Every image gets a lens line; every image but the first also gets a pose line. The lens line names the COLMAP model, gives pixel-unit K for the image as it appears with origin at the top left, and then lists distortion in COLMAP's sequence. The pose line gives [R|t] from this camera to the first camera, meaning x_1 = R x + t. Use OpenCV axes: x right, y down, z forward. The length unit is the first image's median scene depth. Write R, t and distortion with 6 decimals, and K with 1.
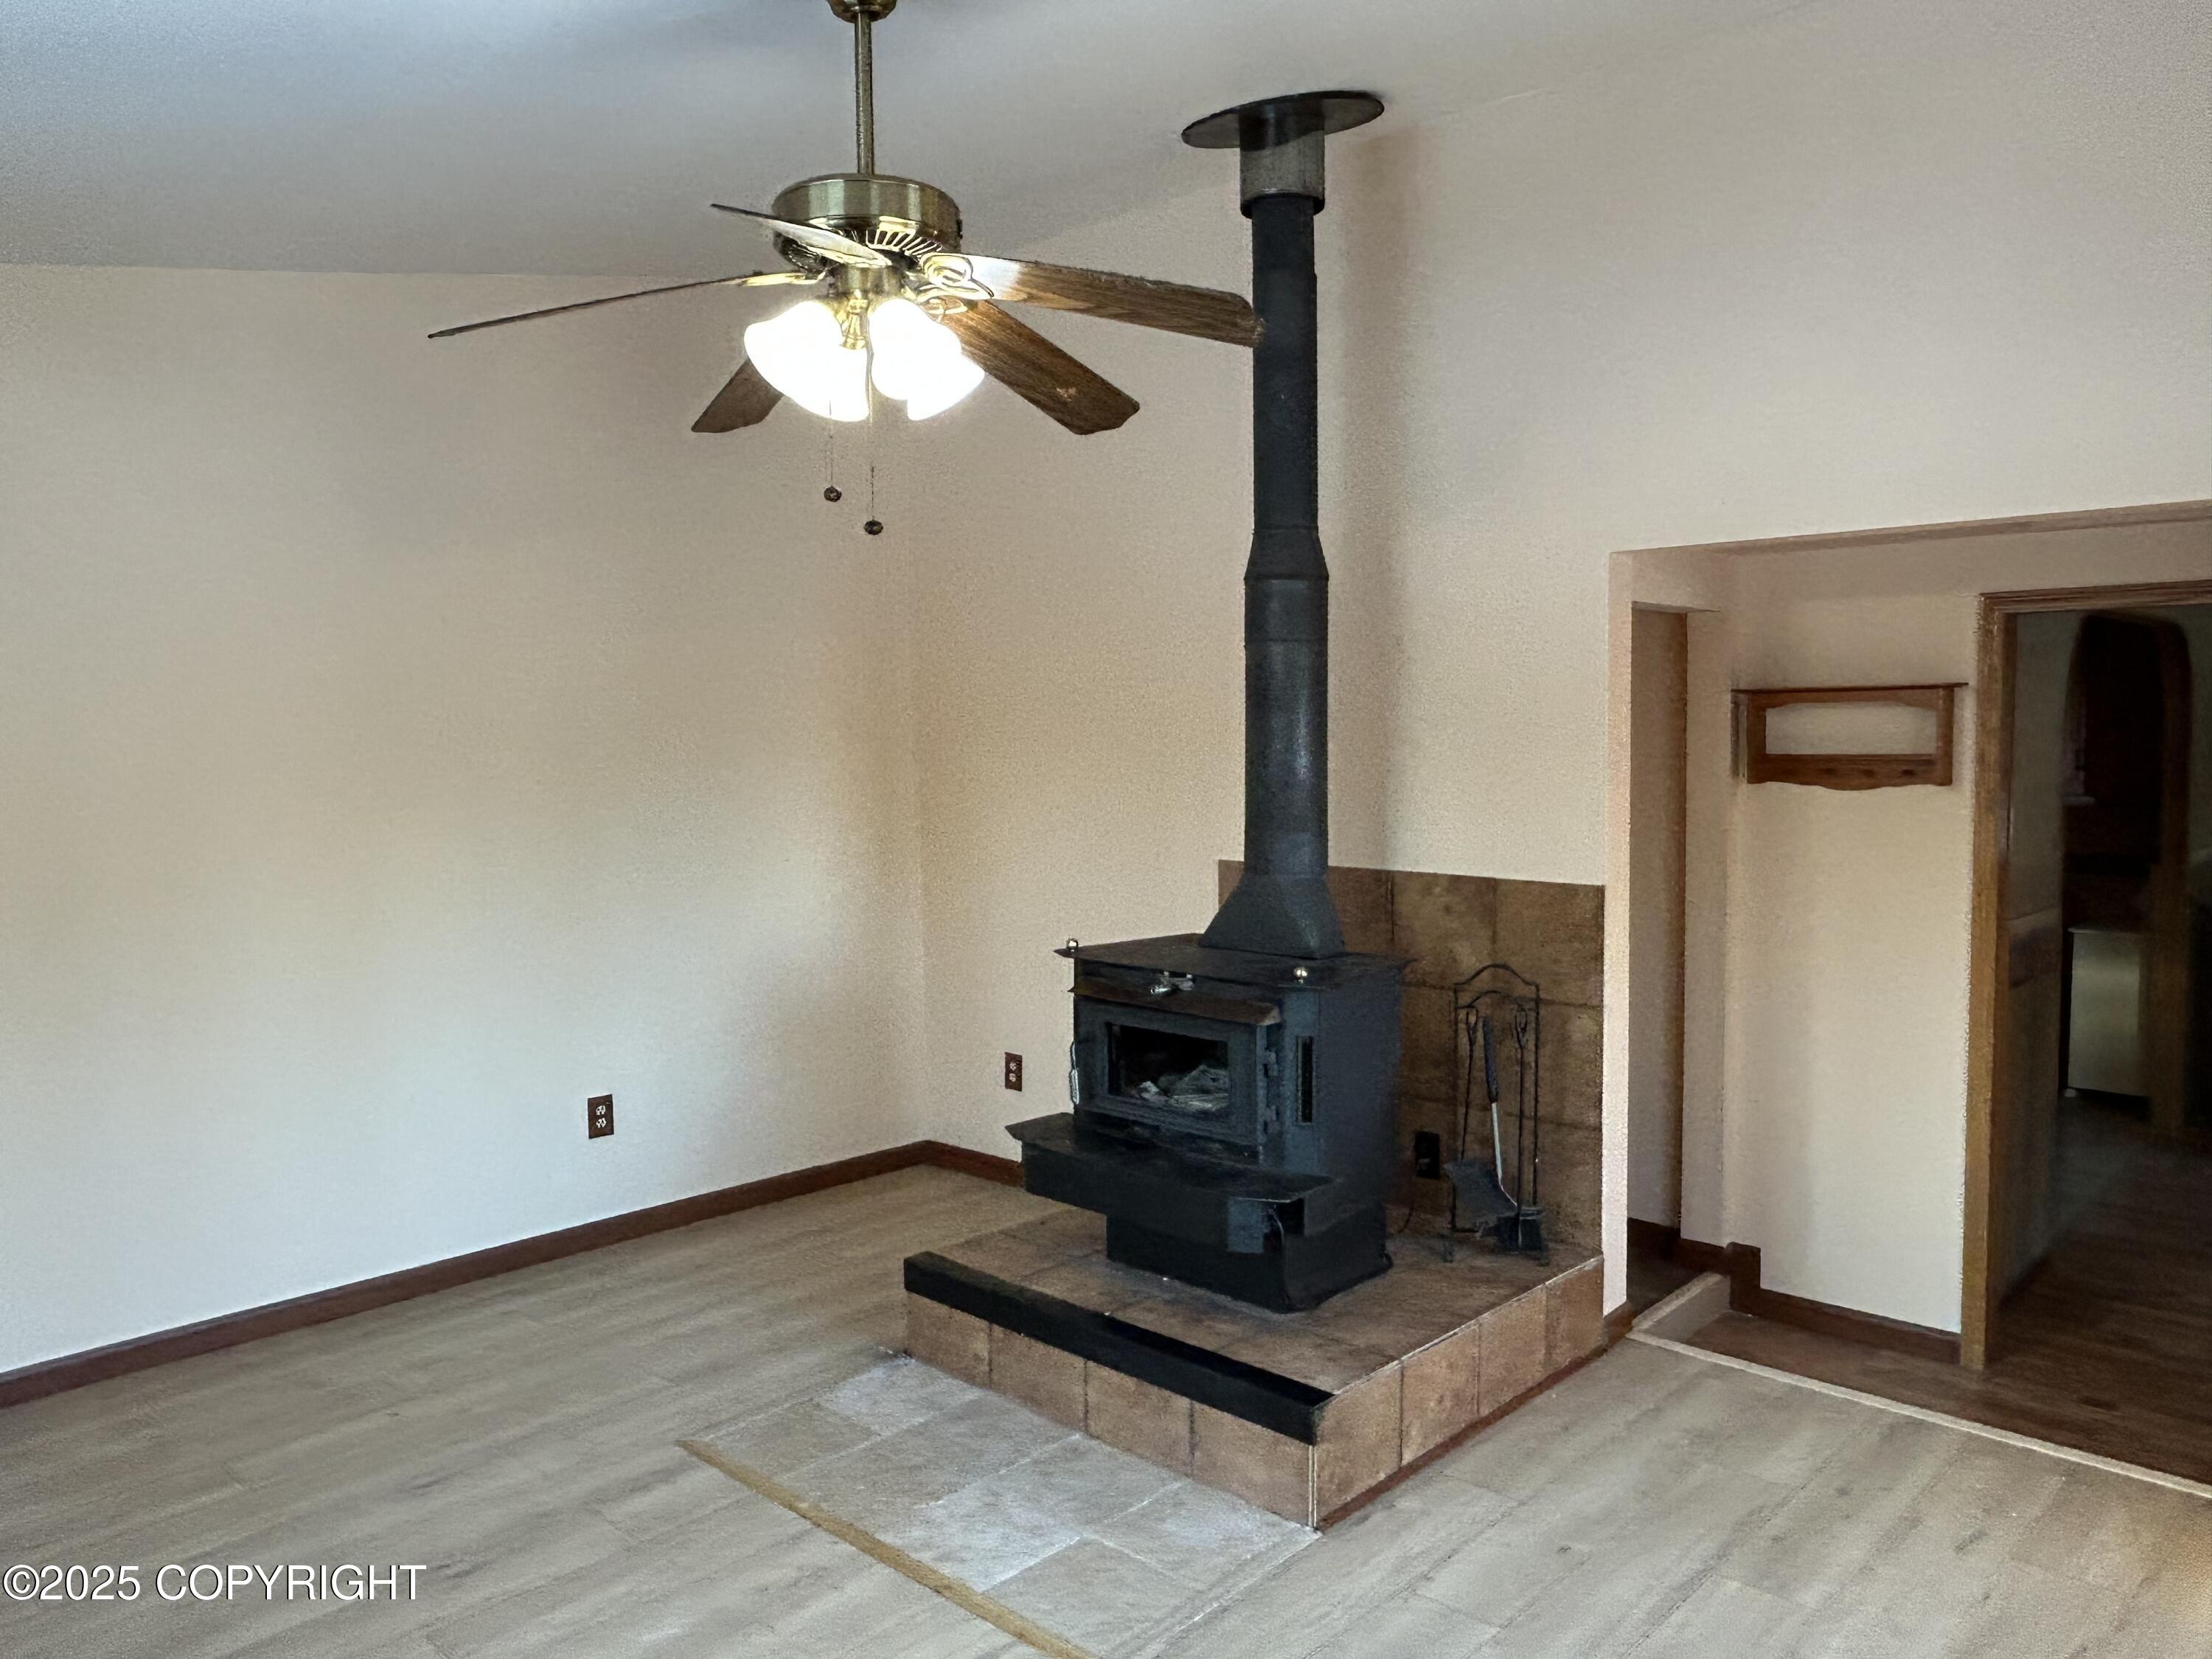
lens RADIAL K [[1589.7, 0, 1090.0], [0, 1589.7, 824.6], [0, 0, 1]] dist [-0.011061, -0.004059]
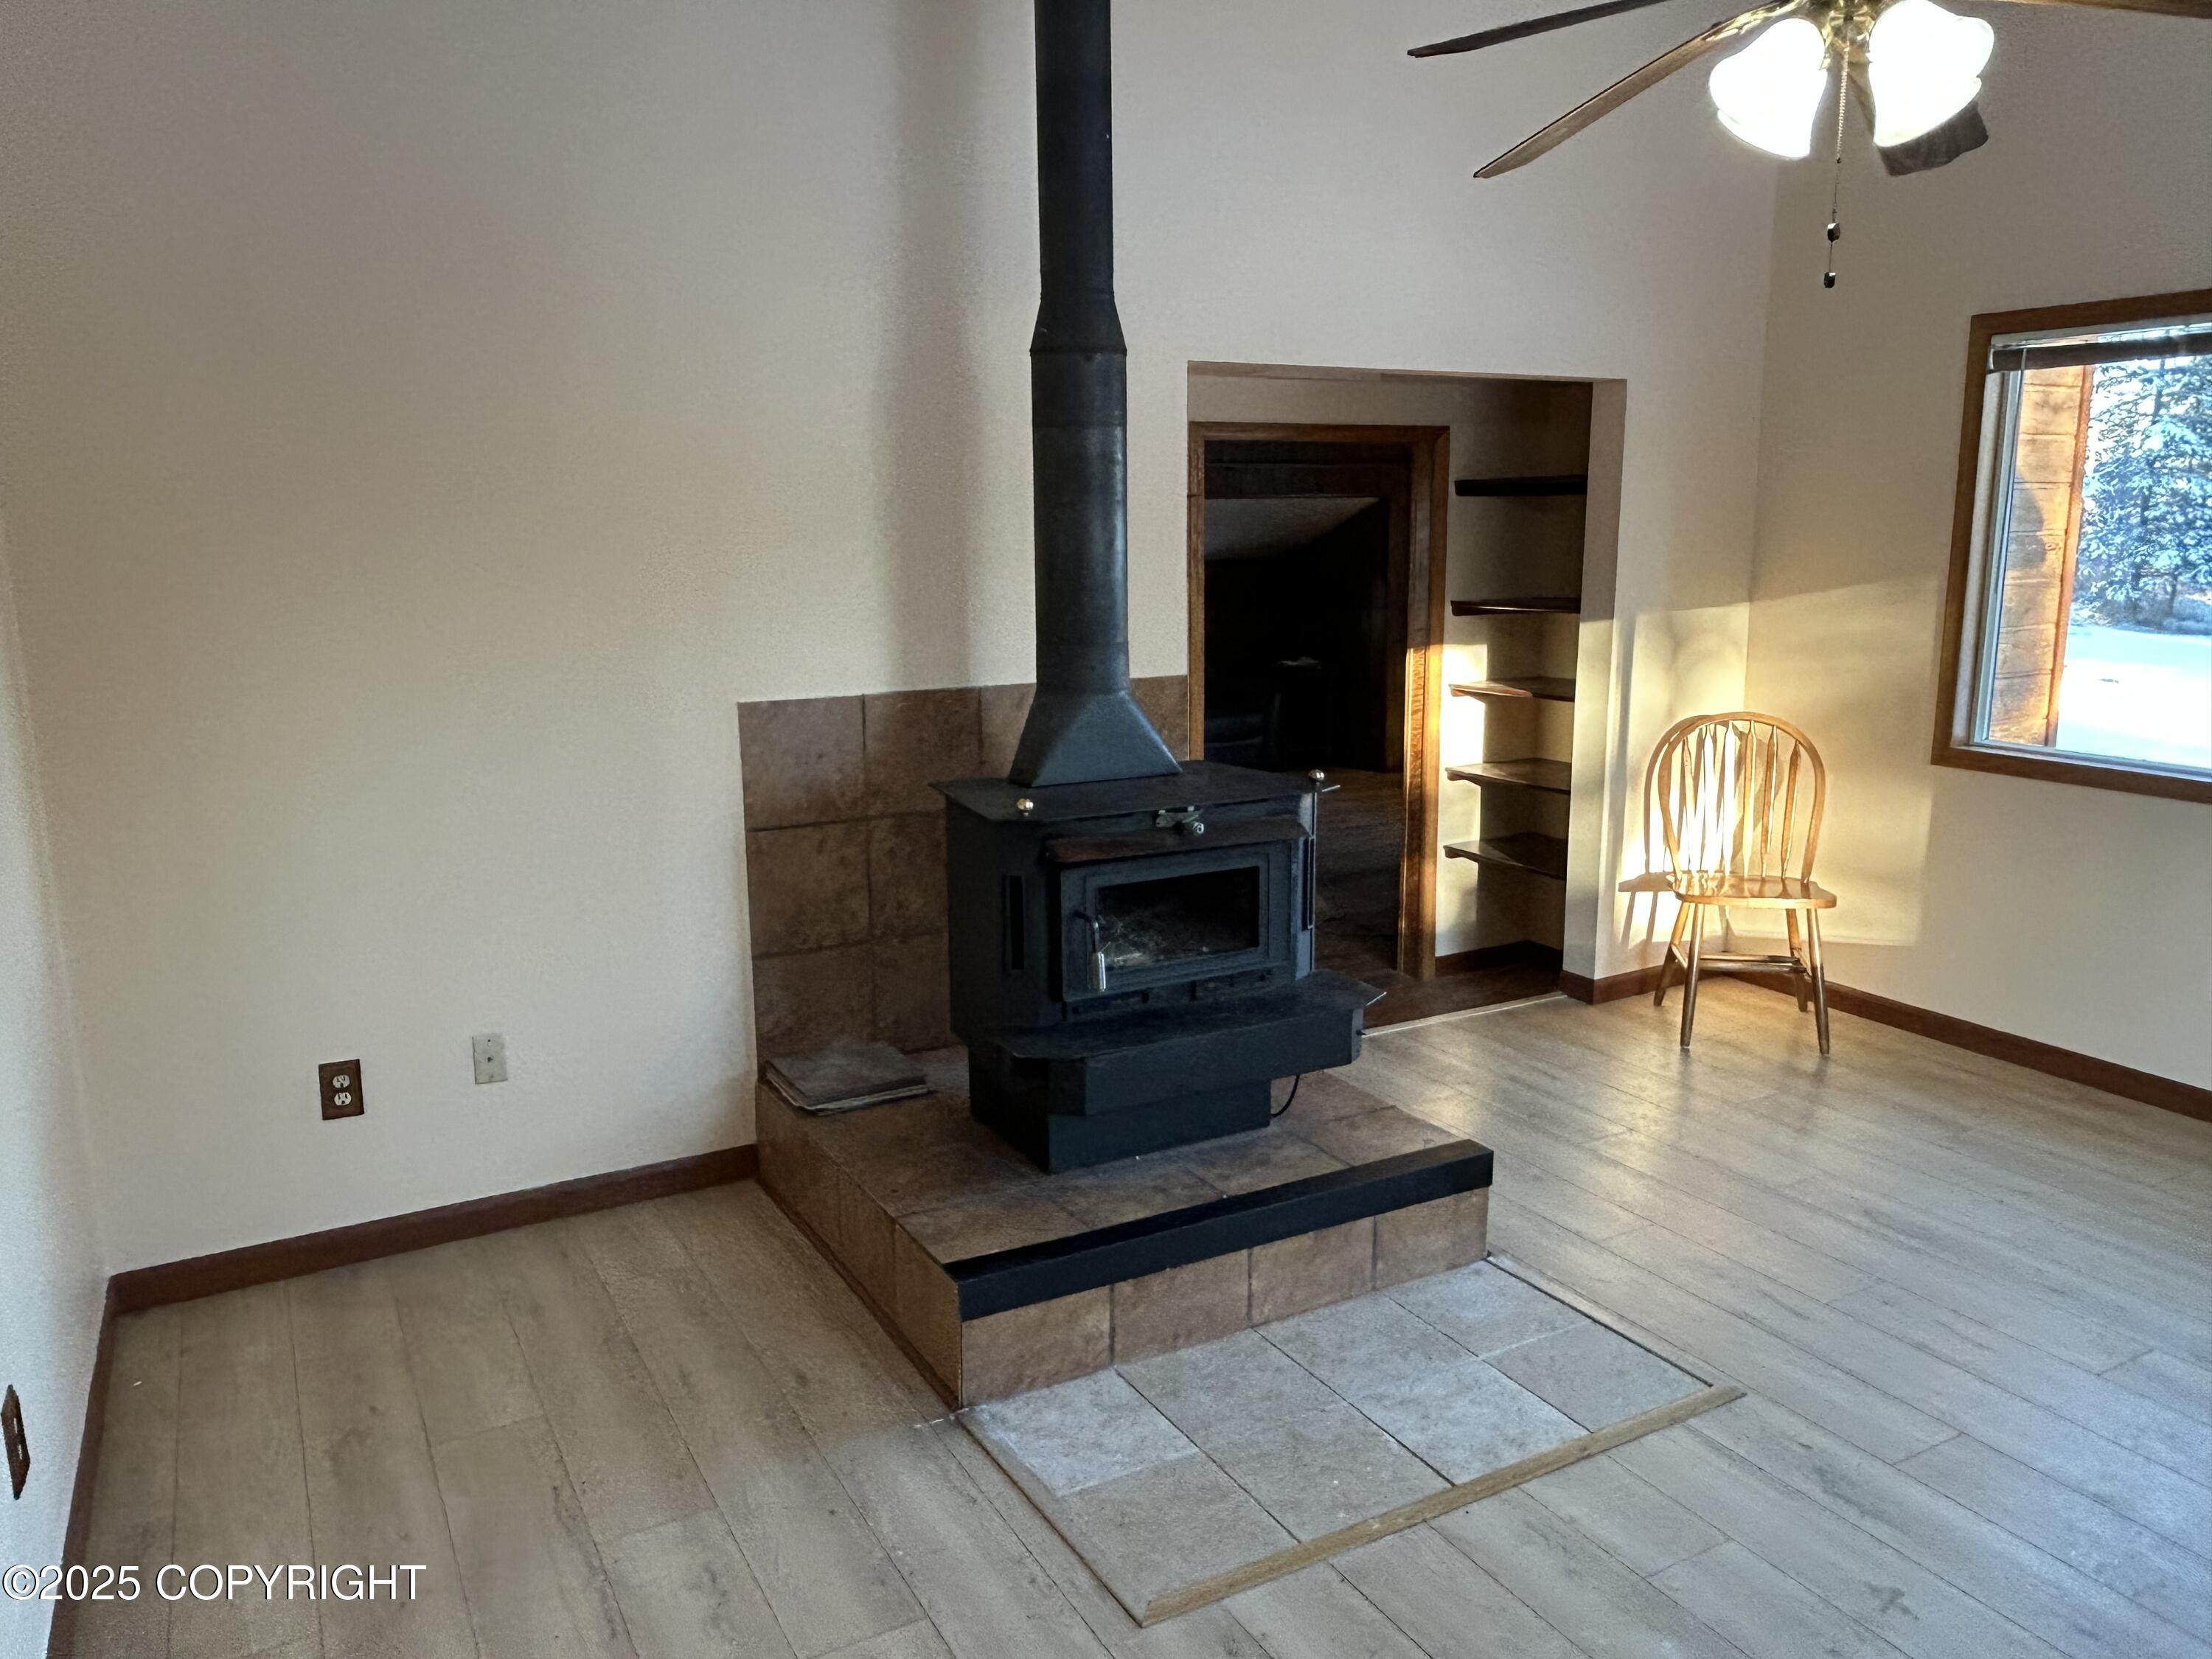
lens RADIAL K [[1589.7, 0, 1090.0], [0, 1589.7, 824.6], [0, 0, 1]] dist [-0.011061, -0.004059]
pose [[0.302240, -0.175708, 0.936898, -0.804790], [0.067278, 0.984346, 0.162903, -0.046473], [-0.950855, 0.013797, 0.309330, 0.791920]]
